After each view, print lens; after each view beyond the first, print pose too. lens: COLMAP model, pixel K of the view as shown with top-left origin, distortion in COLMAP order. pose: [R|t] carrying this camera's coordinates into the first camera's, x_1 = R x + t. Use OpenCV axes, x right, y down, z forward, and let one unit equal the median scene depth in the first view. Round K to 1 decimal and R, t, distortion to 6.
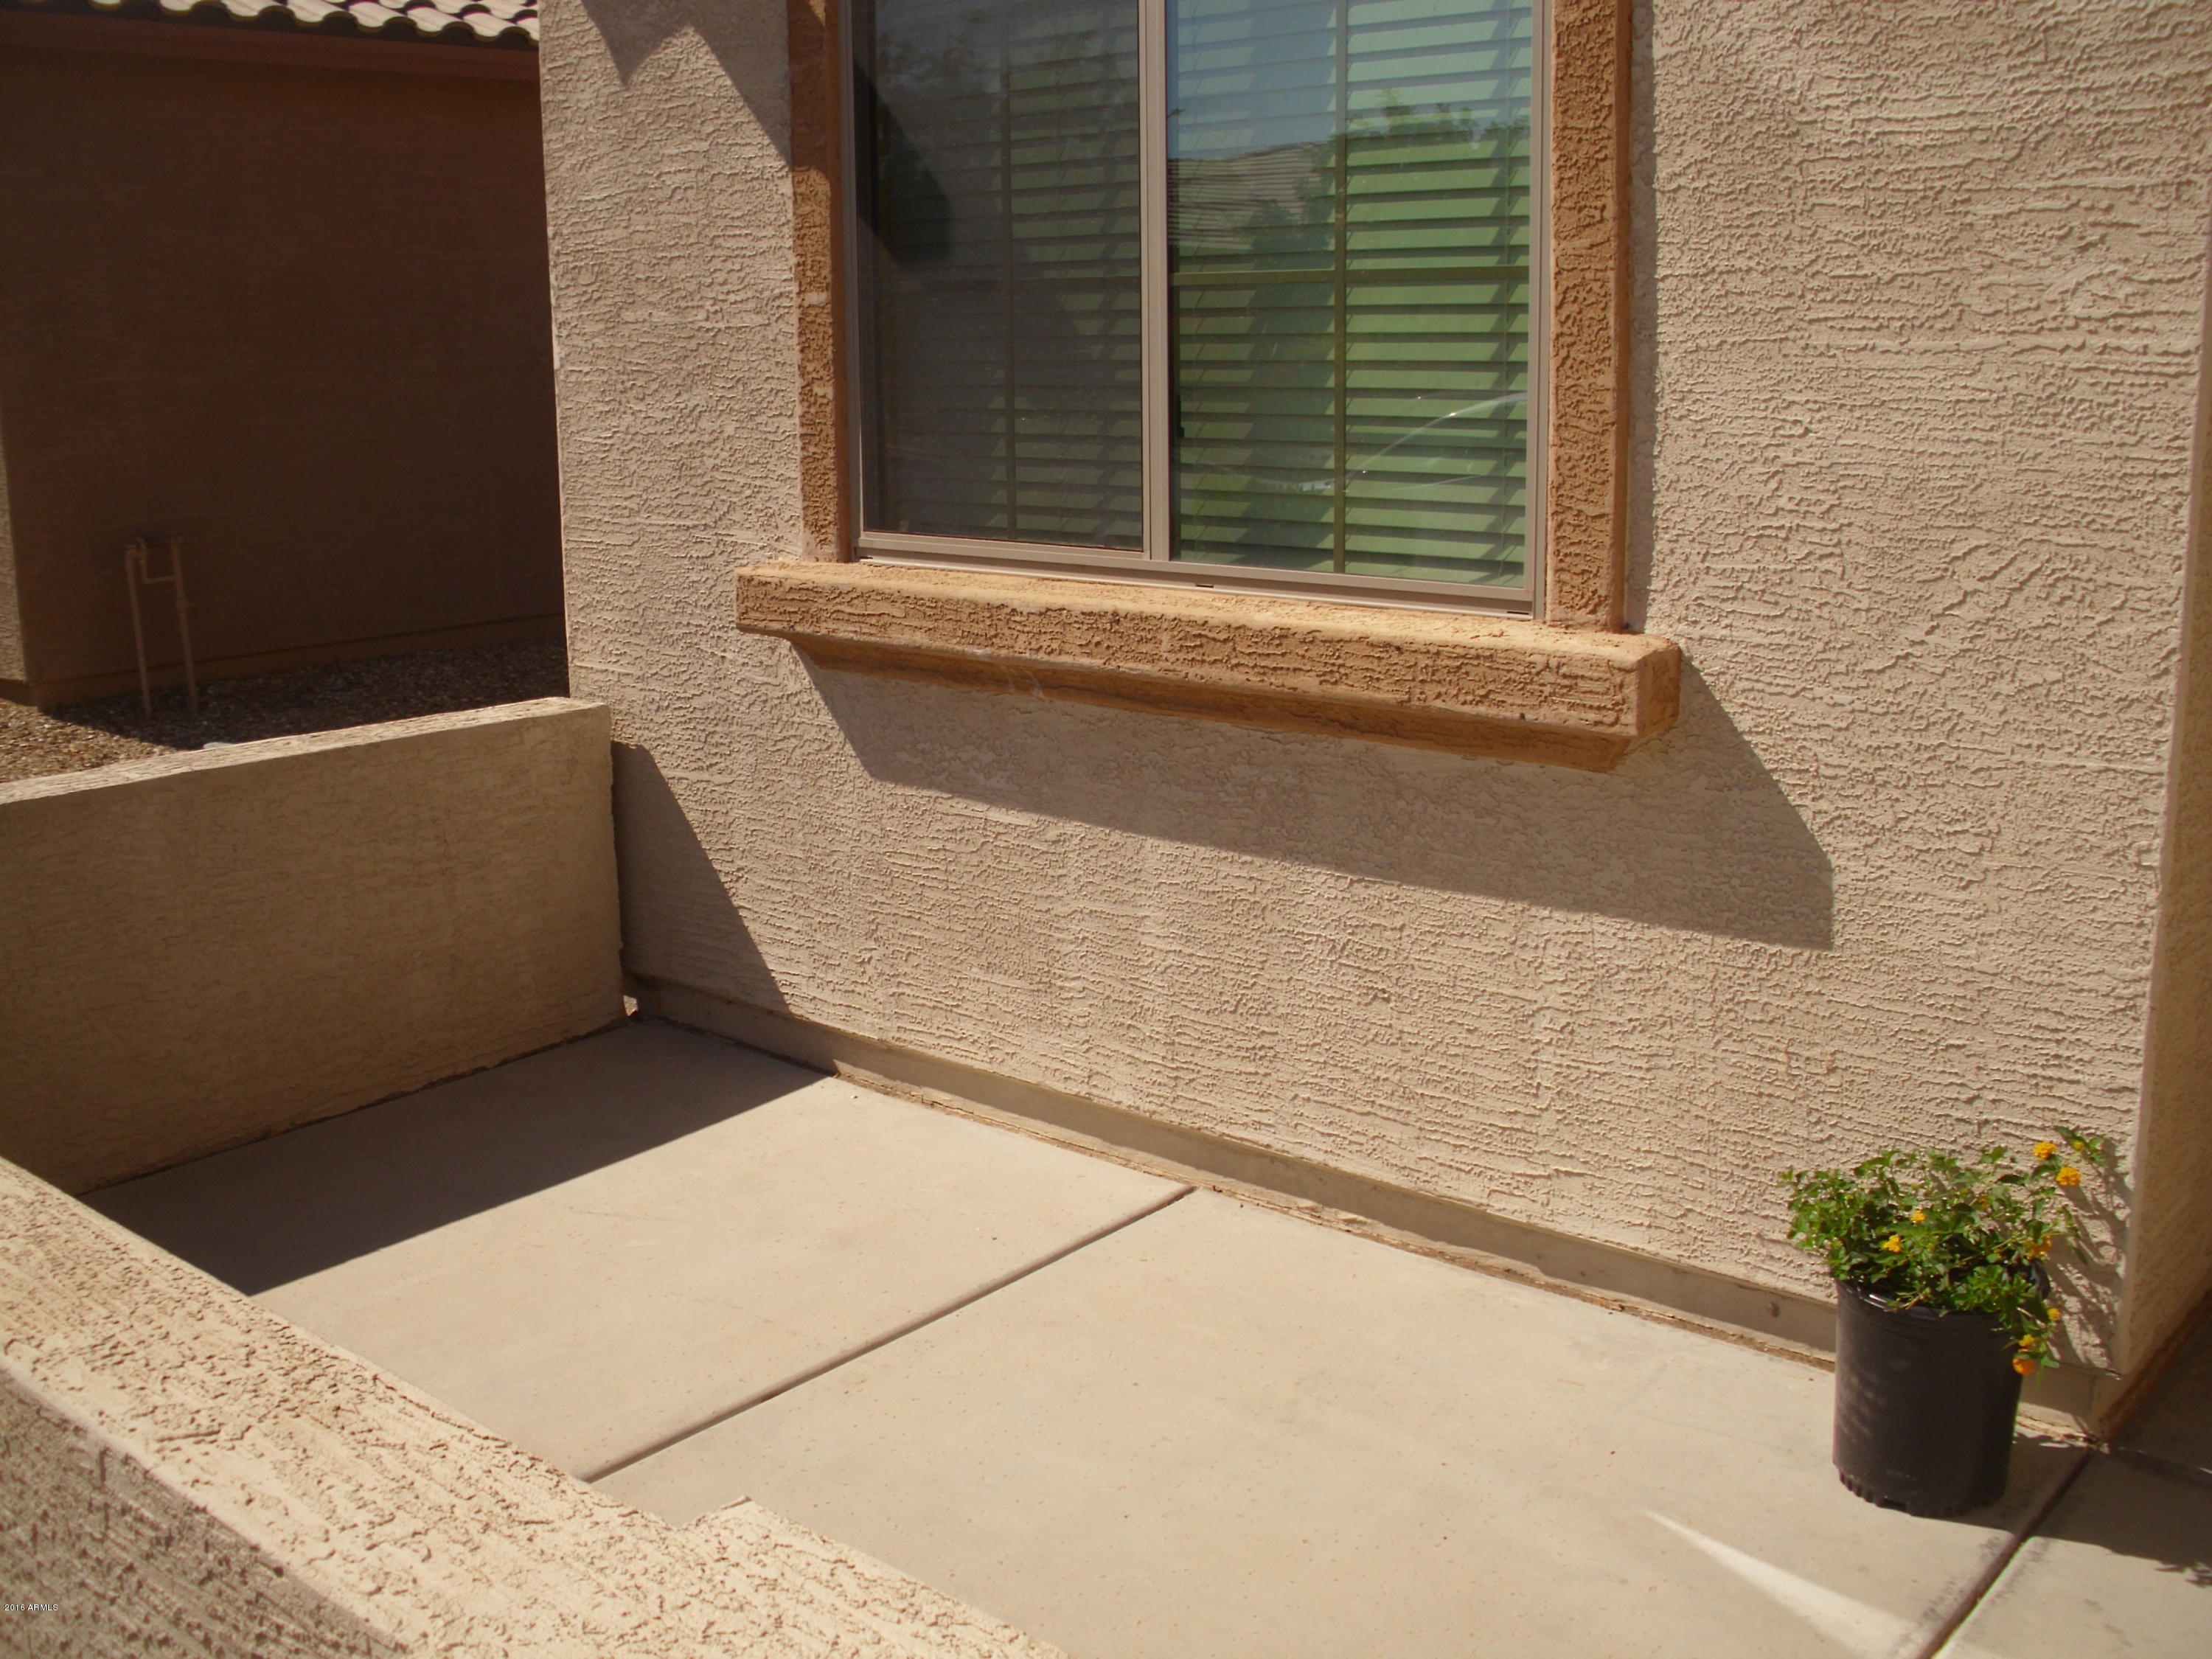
lens RADIAL K [[2272.4, 0, 1109.4], [0, 2272.4, 818.8], [0, 0, 1]] dist [-0.207536, 0.215345]
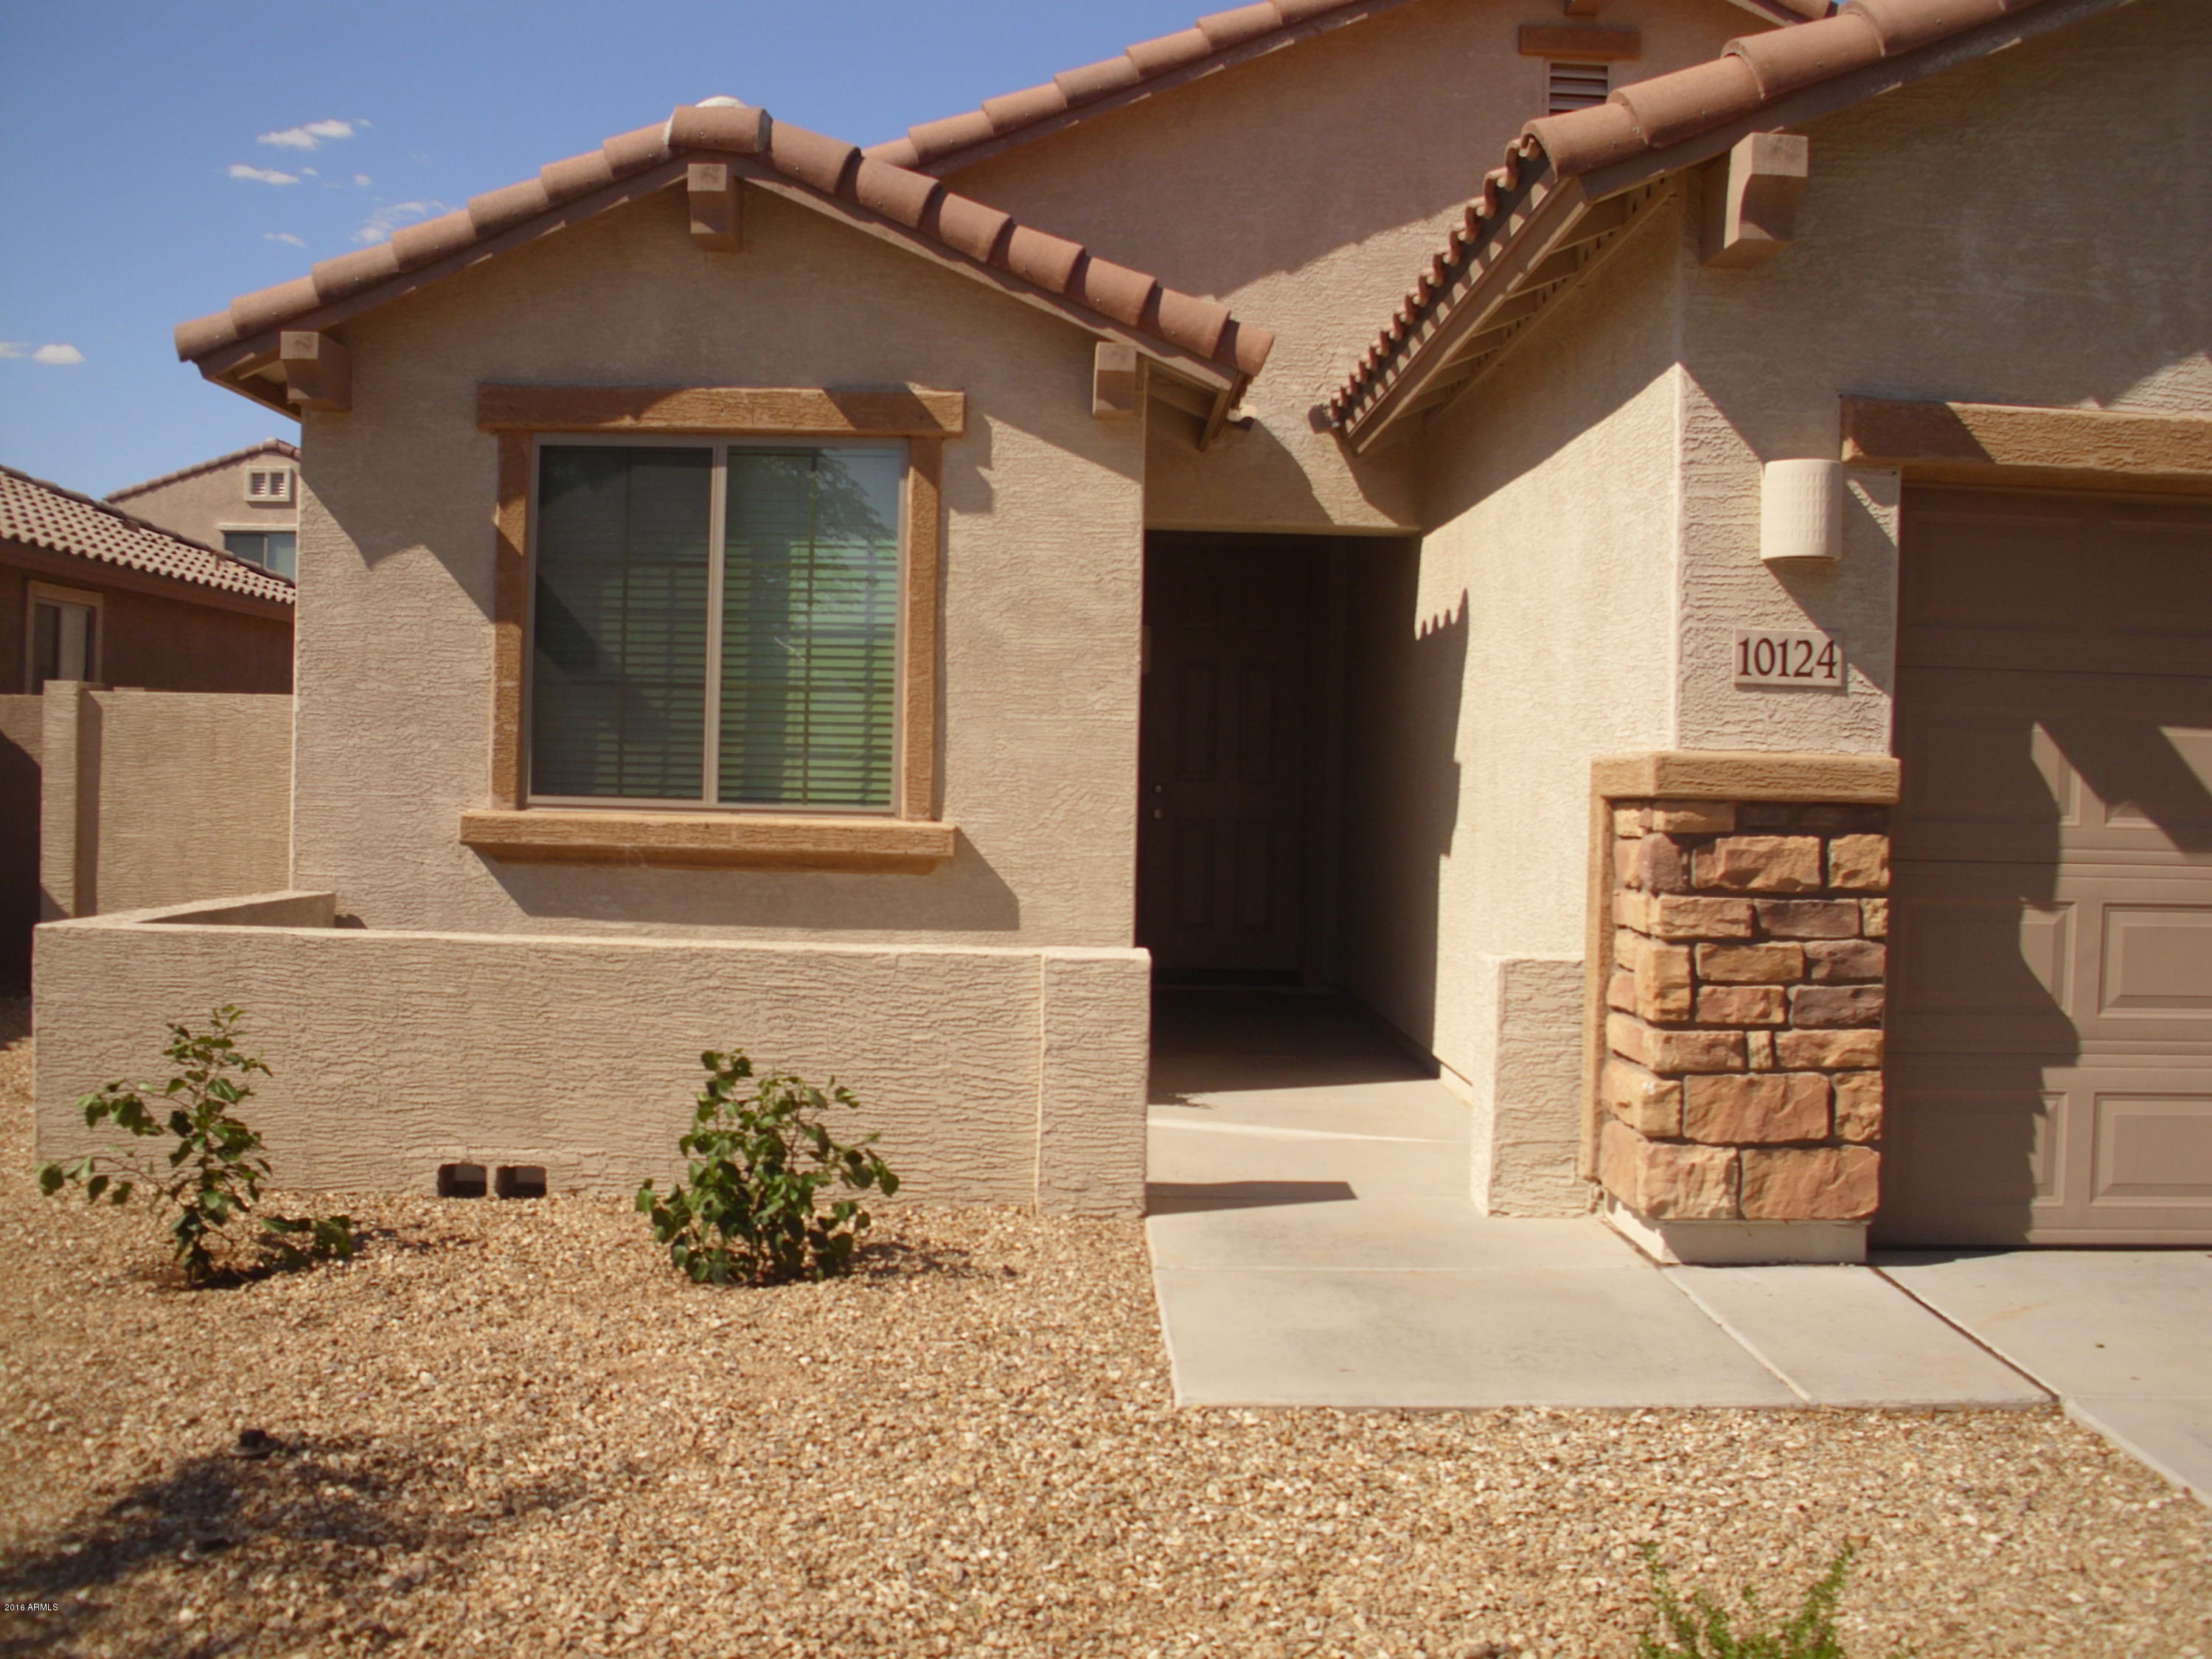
lens RADIAL K [[2272.4, 0, 1109.4], [0, 2272.4, 818.8], [0, 0, 1]] dist [-0.207536, 0.215345]
pose [[0.739052, 0.019462, 0.673367, -1.220674], [0.110288, 0.982600, -0.149447, 0.289772], [-0.664559, 0.184714, 0.724046, -0.941616]]
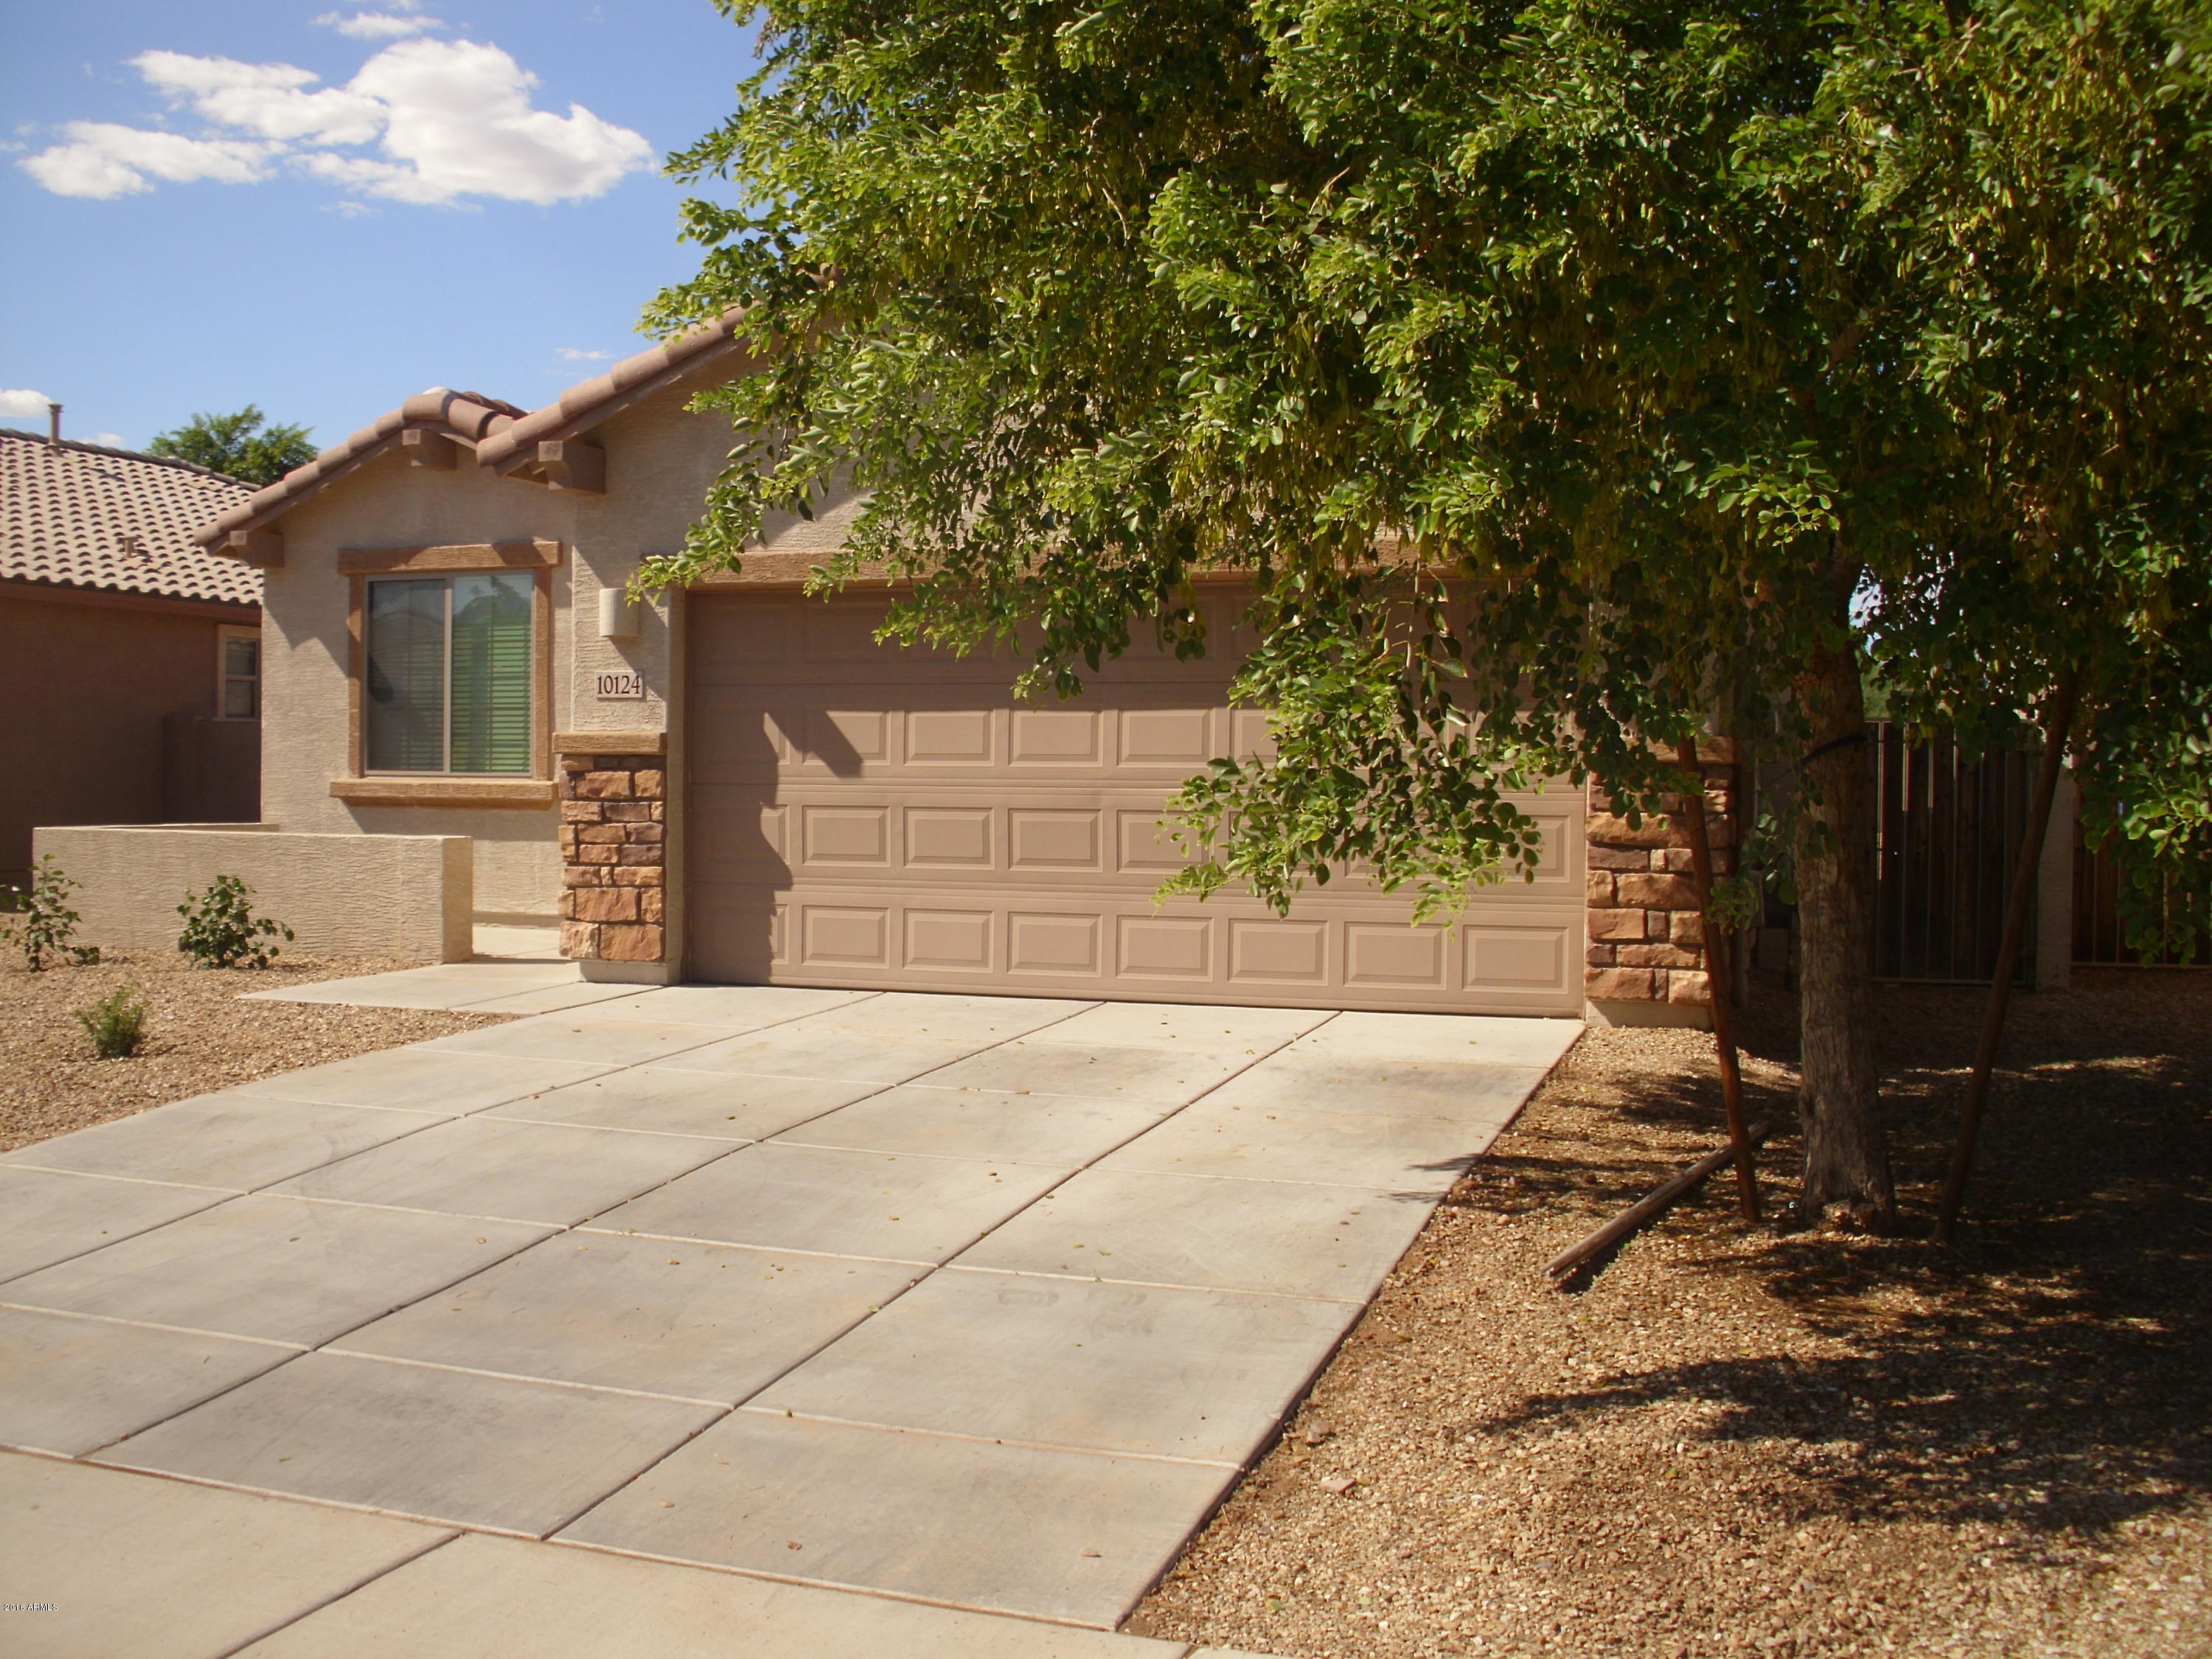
lens RADIAL K [[2272.4, 0, 1109.4], [0, 2272.4, 818.8], [0, 0, 1]] dist [-0.207536, 0.215345]
pose [[0.924947, 0.013072, 0.379872, -0.417062], [0.060604, 0.981551, -0.181341, 0.798865], [-0.375235, 0.190752, 0.907090, -3.230300]]
